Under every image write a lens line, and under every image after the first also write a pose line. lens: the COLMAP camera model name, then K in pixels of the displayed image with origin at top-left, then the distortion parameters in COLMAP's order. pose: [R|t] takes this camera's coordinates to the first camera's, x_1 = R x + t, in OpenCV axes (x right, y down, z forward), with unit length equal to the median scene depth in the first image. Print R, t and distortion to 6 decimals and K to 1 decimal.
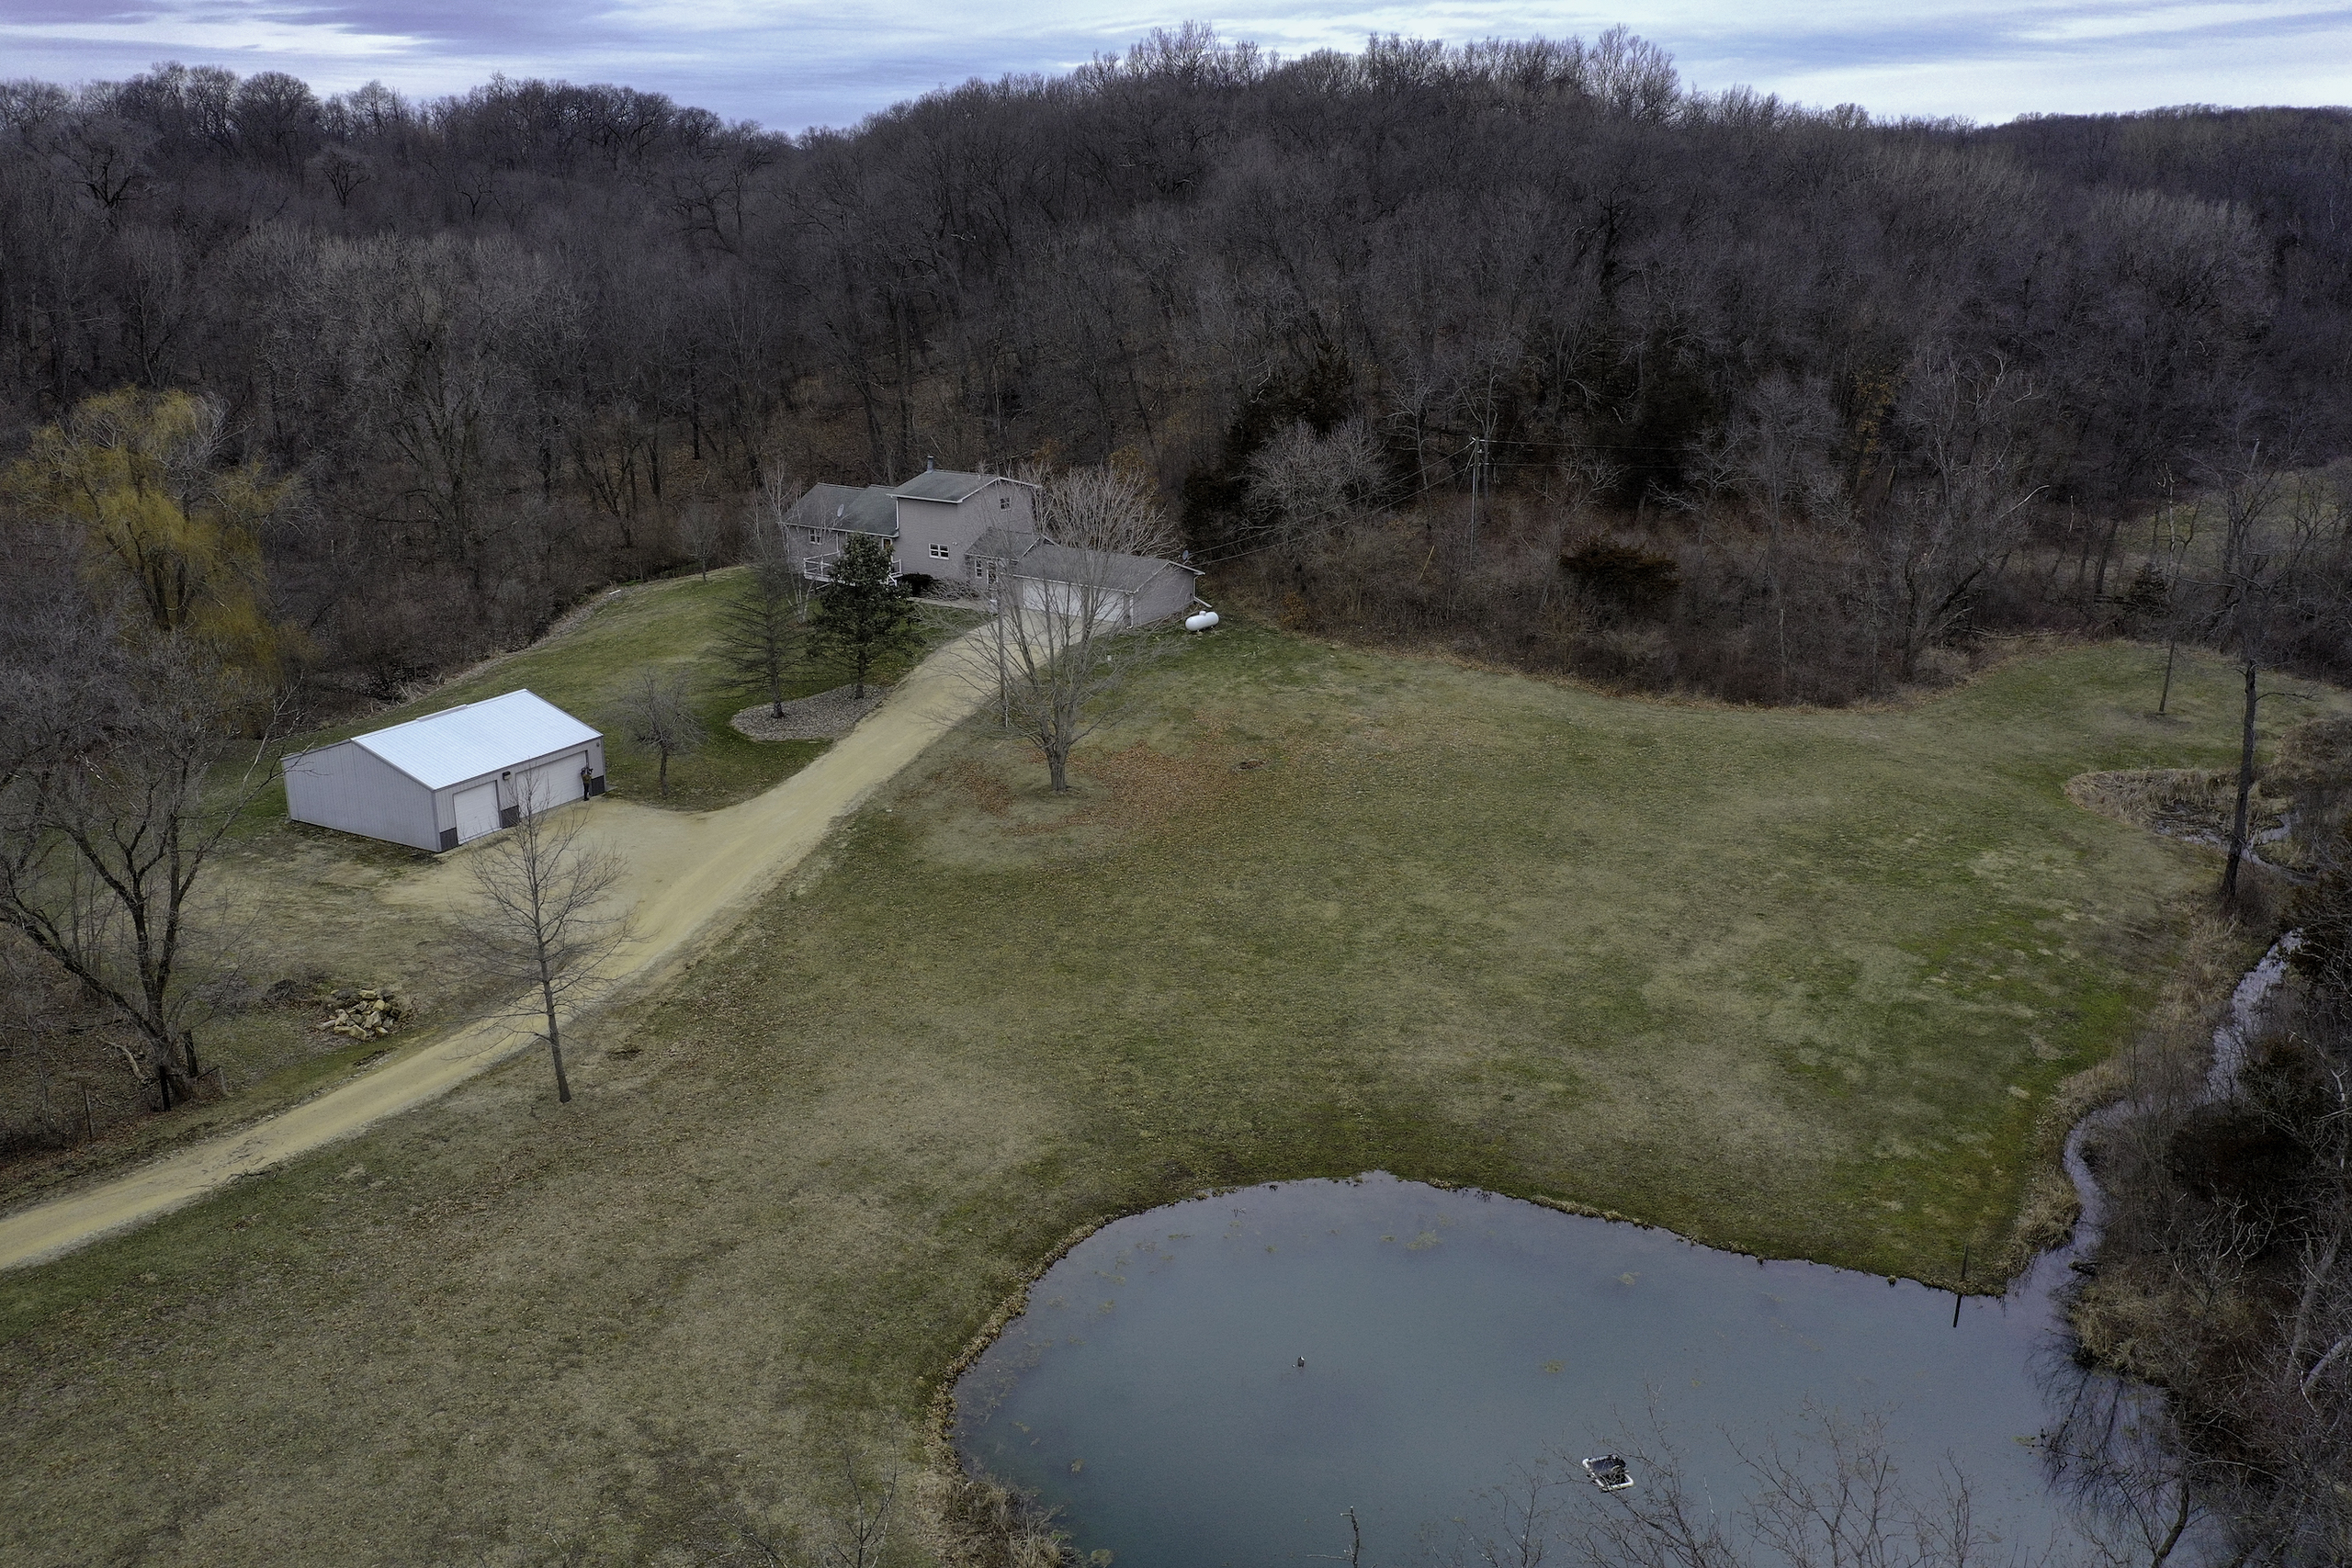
lens RADIAL K [[1939.3, 0, 1176.0], [0, 1939.3, 784.0], [0, 0, 1]] dist [0.006527, 0.050448]
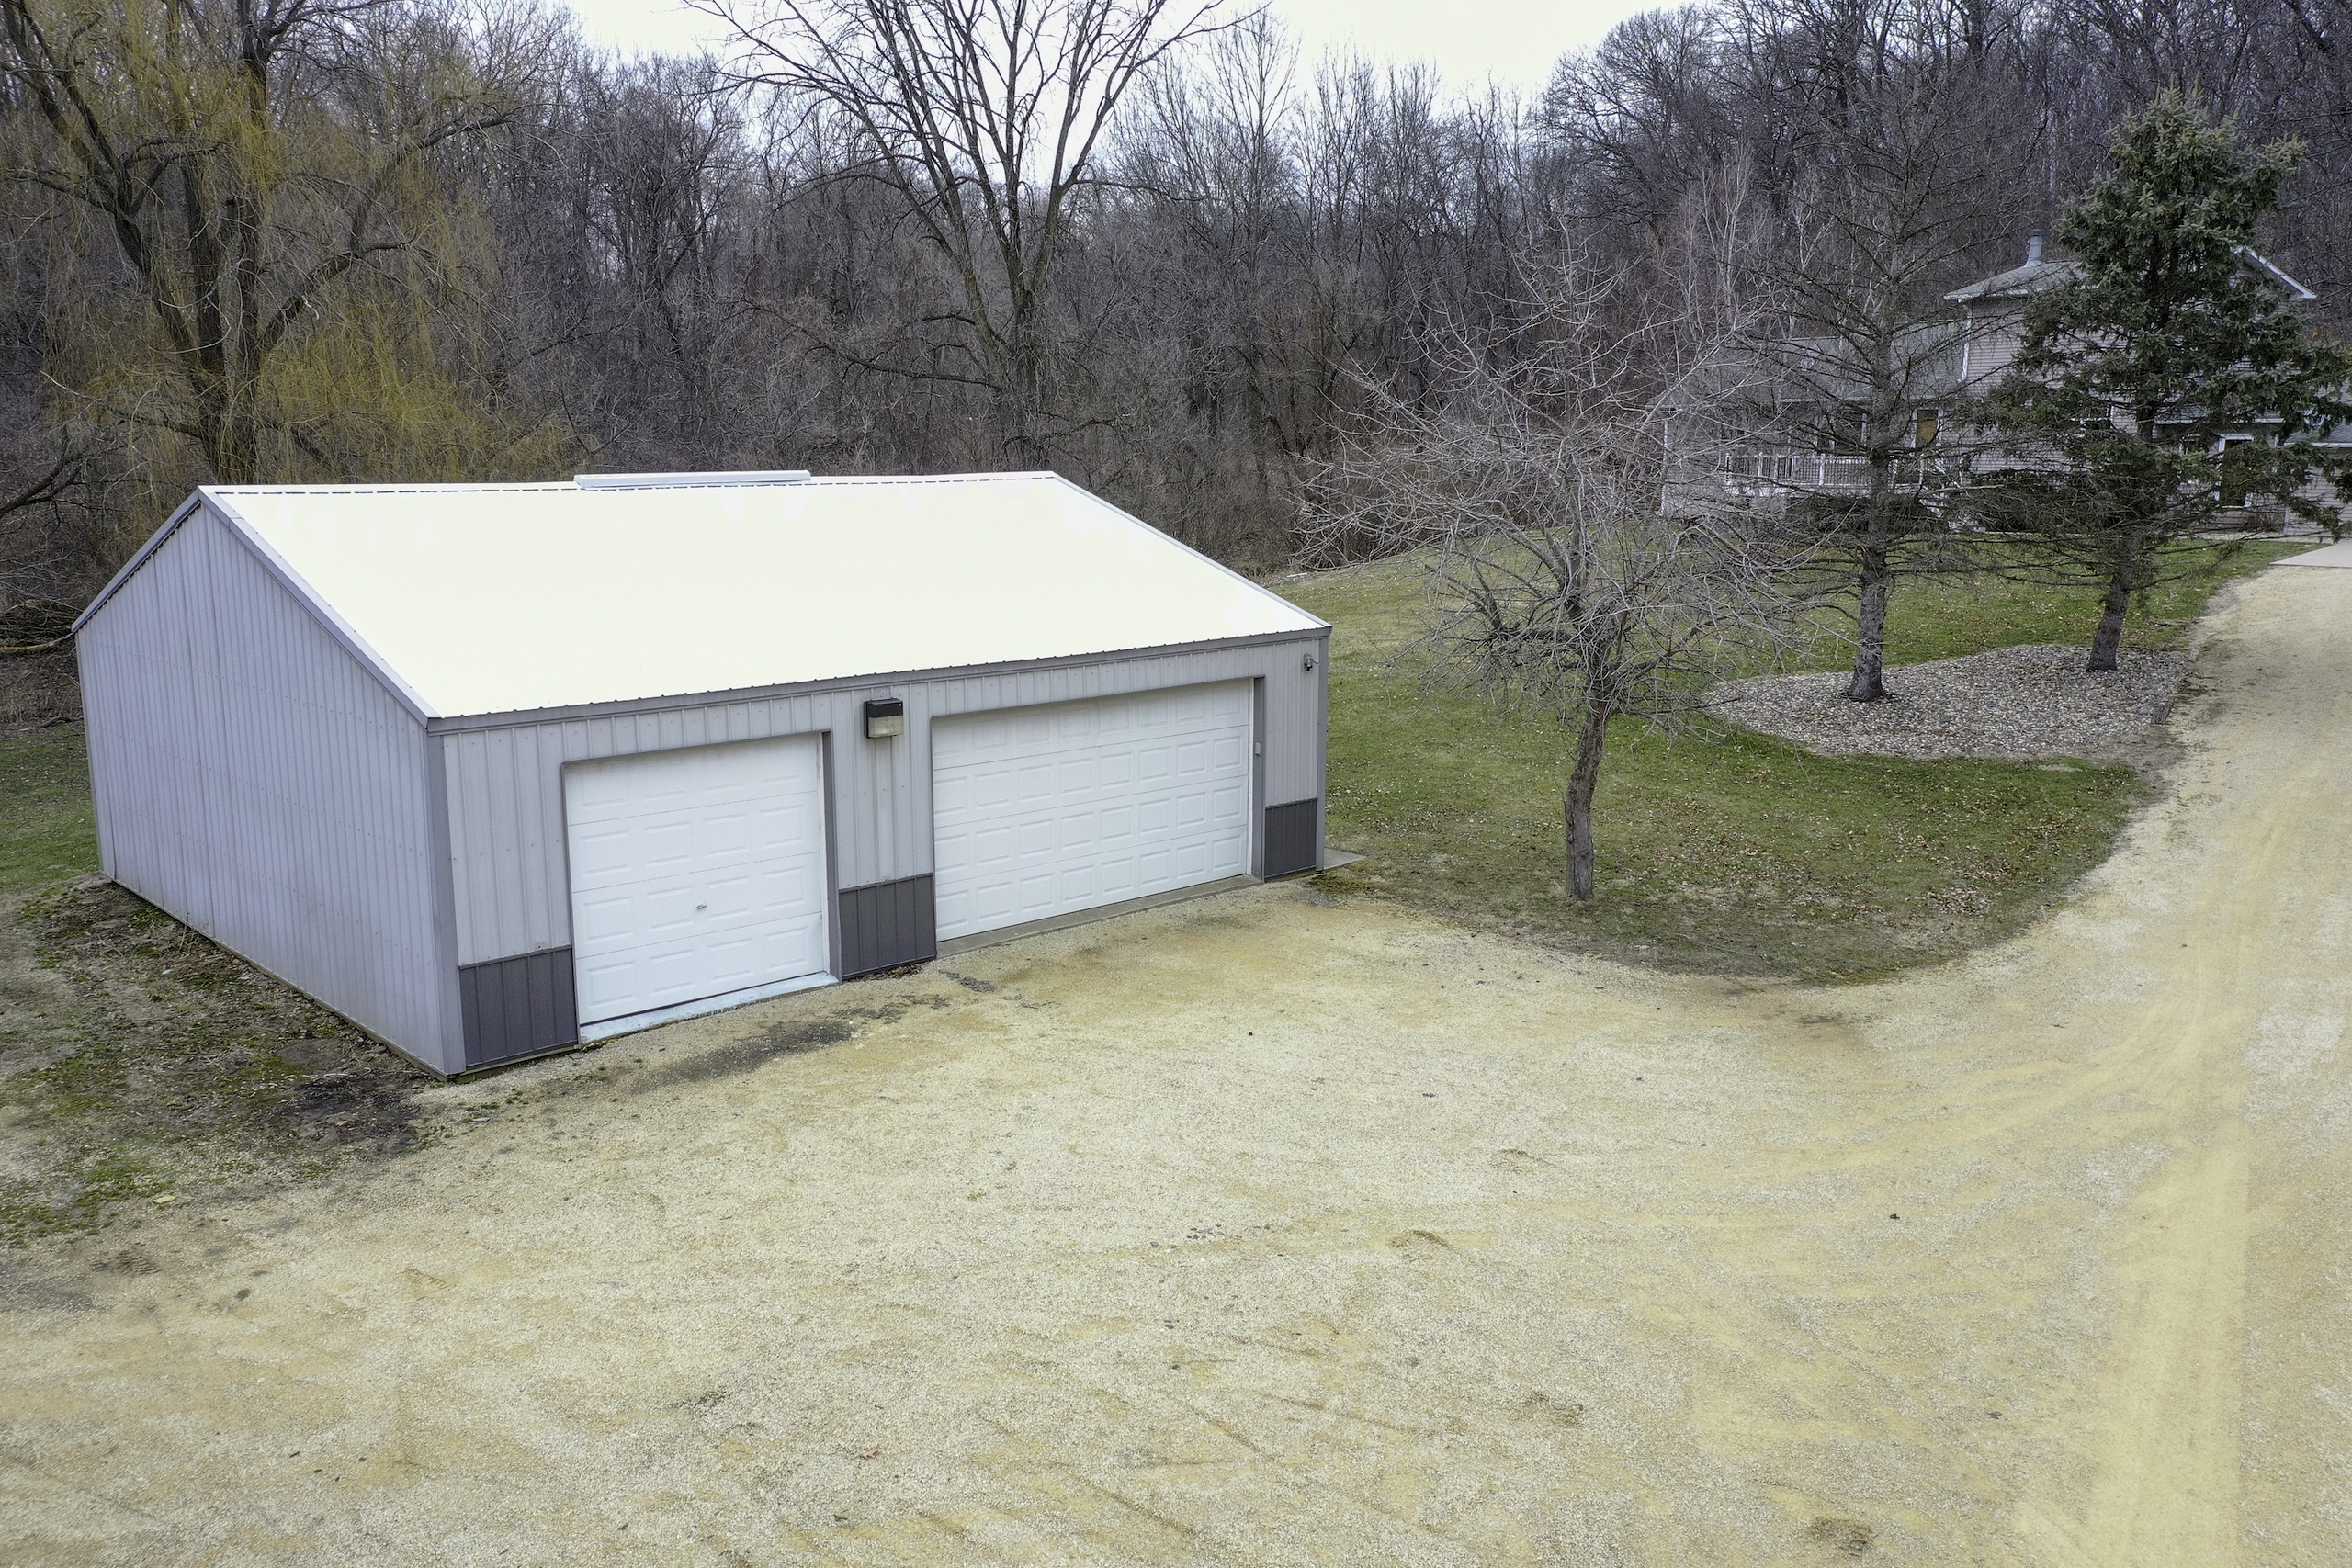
lens RADIAL K [[1939.3, 0, 1176.0], [0, 1939.3, 784.0], [0, 0, 1]] dist [0.006527, 0.050448]
pose [[0.946027, 0.049568, -0.320276, -0.254400], [-0.084540, 0.991763, -0.096221, 0.019686], [0.312869, 0.118104, 0.942425, 0.832014]]
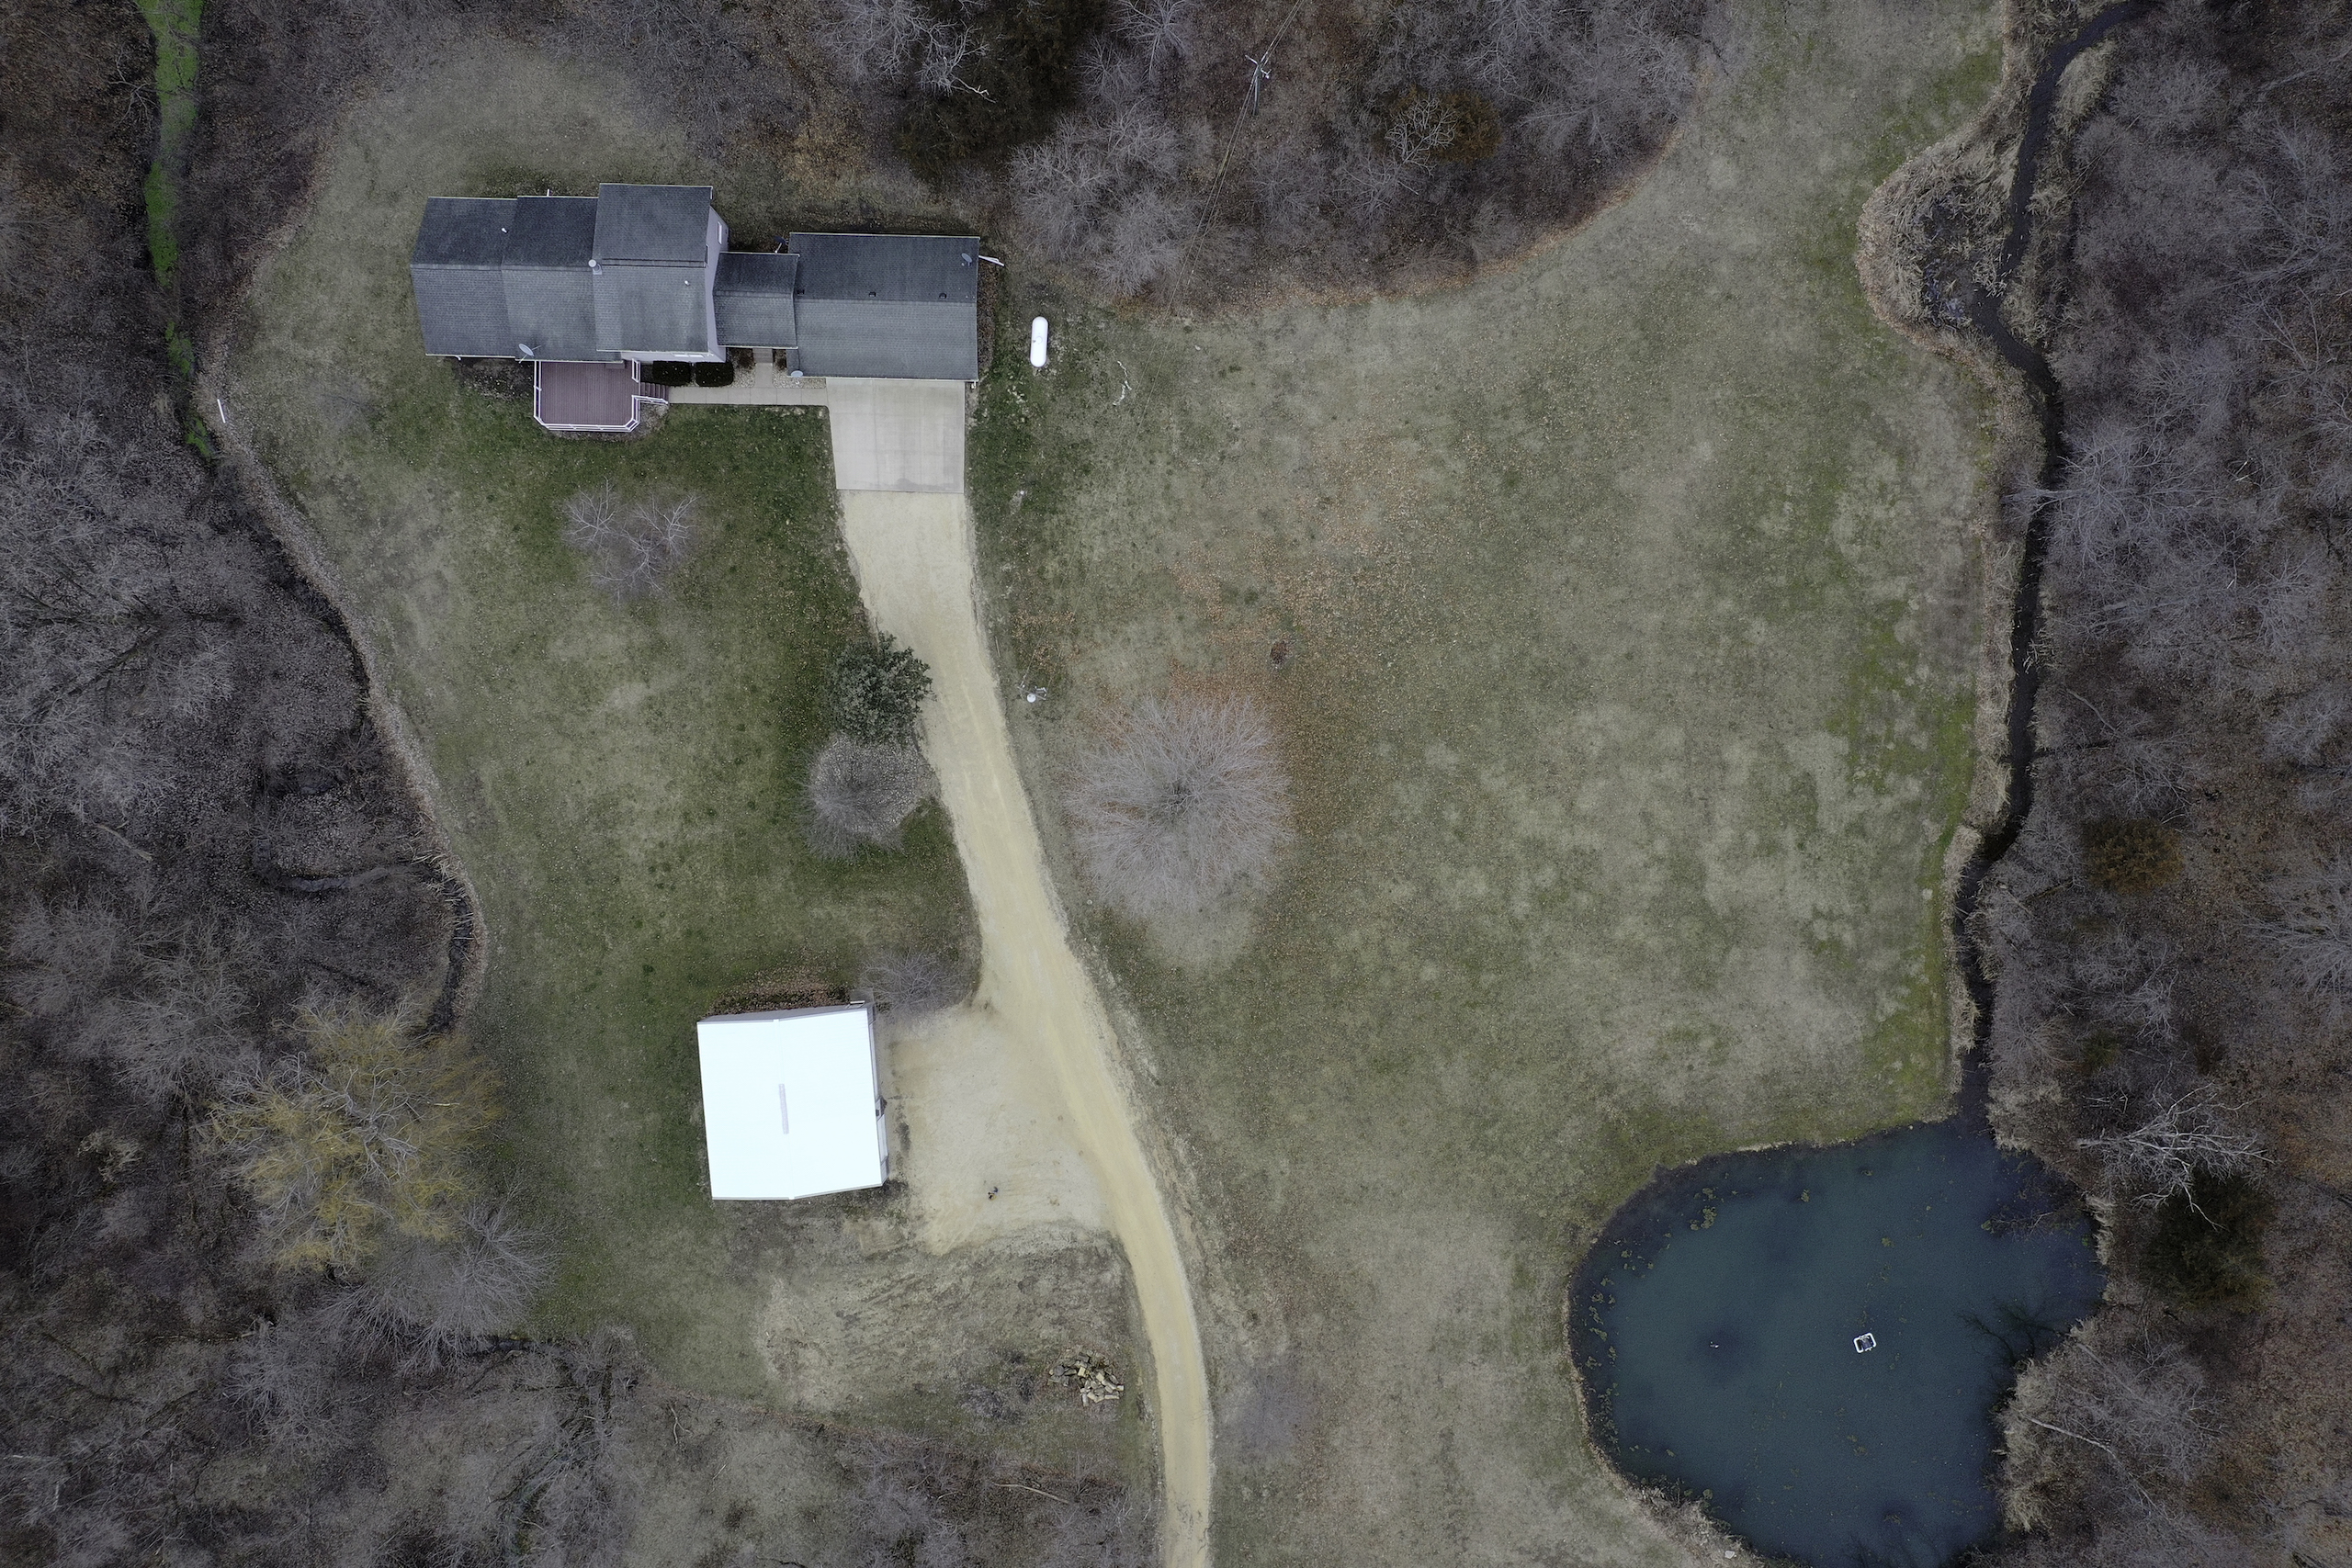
lens RADIAL K [[1939.3, 0, 1176.0], [0, 1939.3, 784.0], [0, 0, 1]] dist [0.006527, 0.050448]
pose [[0.841294, -0.540577, -0.000612, -0.063578], [0.145741, 0.225725, 0.963228, -1.281702], [-0.520561, -0.810447, 0.268686, 0.747701]]
